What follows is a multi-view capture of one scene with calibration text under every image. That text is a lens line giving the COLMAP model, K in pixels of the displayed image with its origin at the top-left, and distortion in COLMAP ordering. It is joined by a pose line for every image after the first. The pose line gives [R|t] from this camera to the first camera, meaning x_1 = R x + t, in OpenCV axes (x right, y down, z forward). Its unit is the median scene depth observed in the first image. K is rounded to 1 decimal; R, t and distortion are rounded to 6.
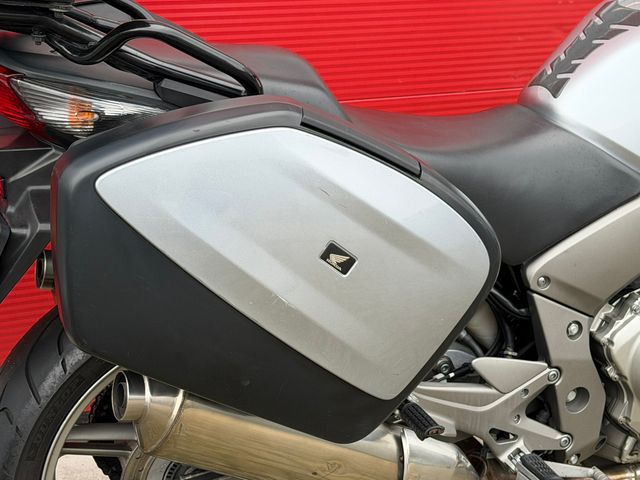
lens RADIAL K [[1335.8, 0, 321.2], [0, 1335.8, 242.1], [0, 0, 1]] dist [0.143813, 0.044885]
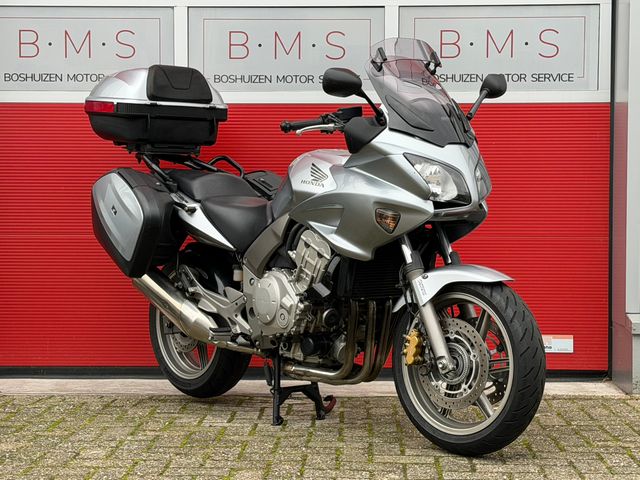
lens RADIAL K [[1327.4, 0, 322.1], [0, 1327.4, 244.1], [0, 0, 1]] dist [0.120717, 0.465910]
pose [[0.275492, -0.018540, -0.961125, 2.537818], [-0.303095, 0.947142, -0.105148, 0.214899], [0.912271, 0.320280, 0.255310, 0.472512]]
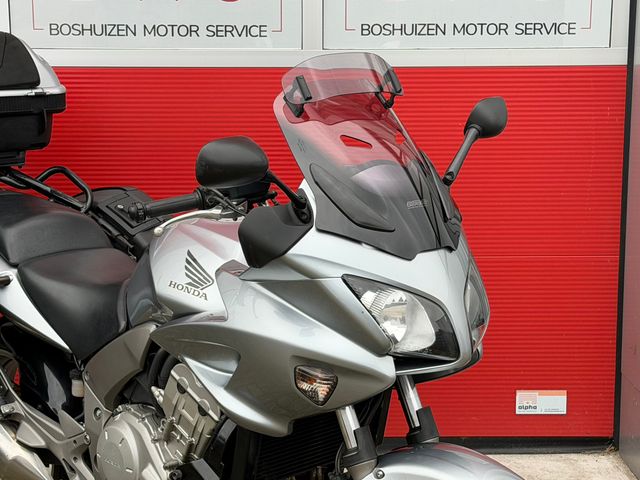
lens RADIAL K [[1335.8, 0, 321.2], [0, 1335.8, 242.1], [0, 0, 1]] dist [0.143813, 0.044885]
pose [[0.337437, 0.114693, -0.934335, 1.684149], [-0.290257, 0.956865, 0.012632, -0.215757], [0.895481, 0.266935, 0.356172, 0.622841]]
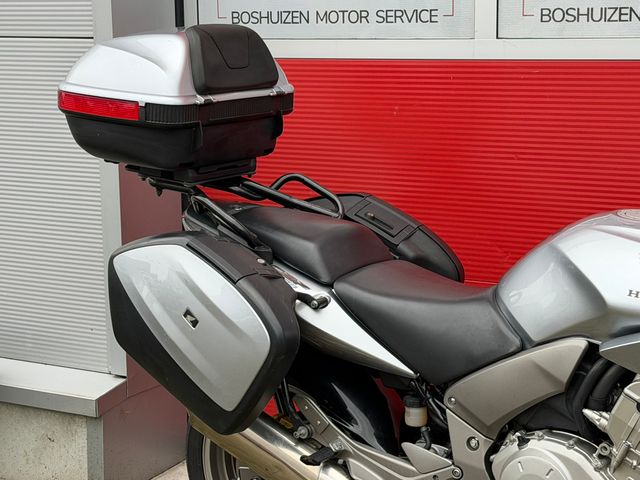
lens RADIAL K [[1340.2, 0, 318.4], [0, 1340.2, 255.0], [0, 0, 1]] dist [0.122711, 0.332022]
pose [[0.544986, 0.097089, -0.832805, 1.230230], [-0.236216, 0.970818, -0.041401, -0.028099], [0.804482, 0.219285, 0.552017, 0.062201]]
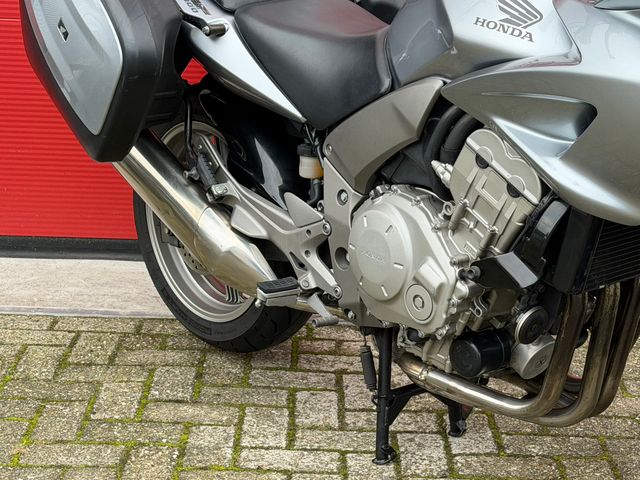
lens RADIAL K [[1340.2, 0, 318.4], [0, 1340.2, 255.0], [0, 0, 1]] dist [0.122711, 0.332022]
pose [[0.293708, 0.246271, -0.923627, 1.321834], [-0.322237, 0.935194, 0.146885, -0.057950], [0.899944, 0.254485, 0.354032, 0.553957]]
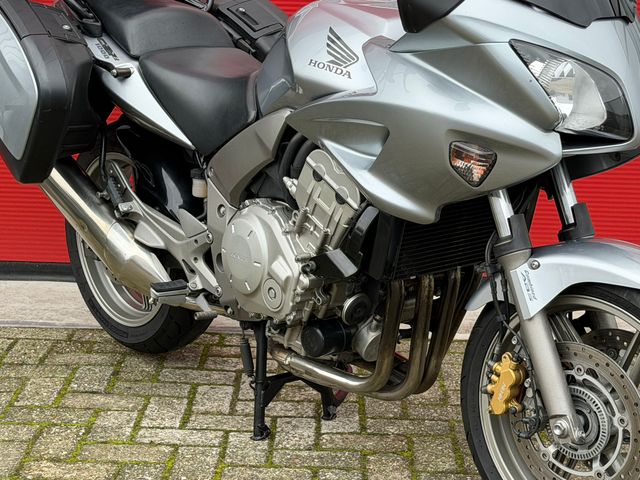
lens RADIAL K [[1338.8, 0, 332.7], [0, 1338.8, 241.5], [0, 0, 1]] dist [0.118369, 0.201553]
pose [[0.291315, 0.192949, -0.936966, 1.592516], [-0.325798, 0.940907, 0.092466, -0.077517], [0.899439, 0.278325, 0.336963, 0.620371]]
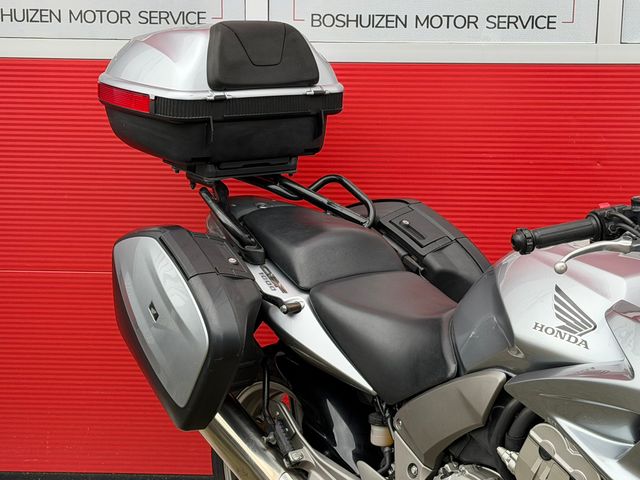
lens RADIAL K [[1335.8, 0, 321.2], [0, 1335.8, 242.1], [0, 0, 1]] dist [0.143813, 0.044885]
pose [[0.258186, 0.123163, -0.958212, 1.381863], [-0.310638, 0.949753, 0.038376, -0.167186], [0.914792, 0.287749, 0.283473, 0.479762]]
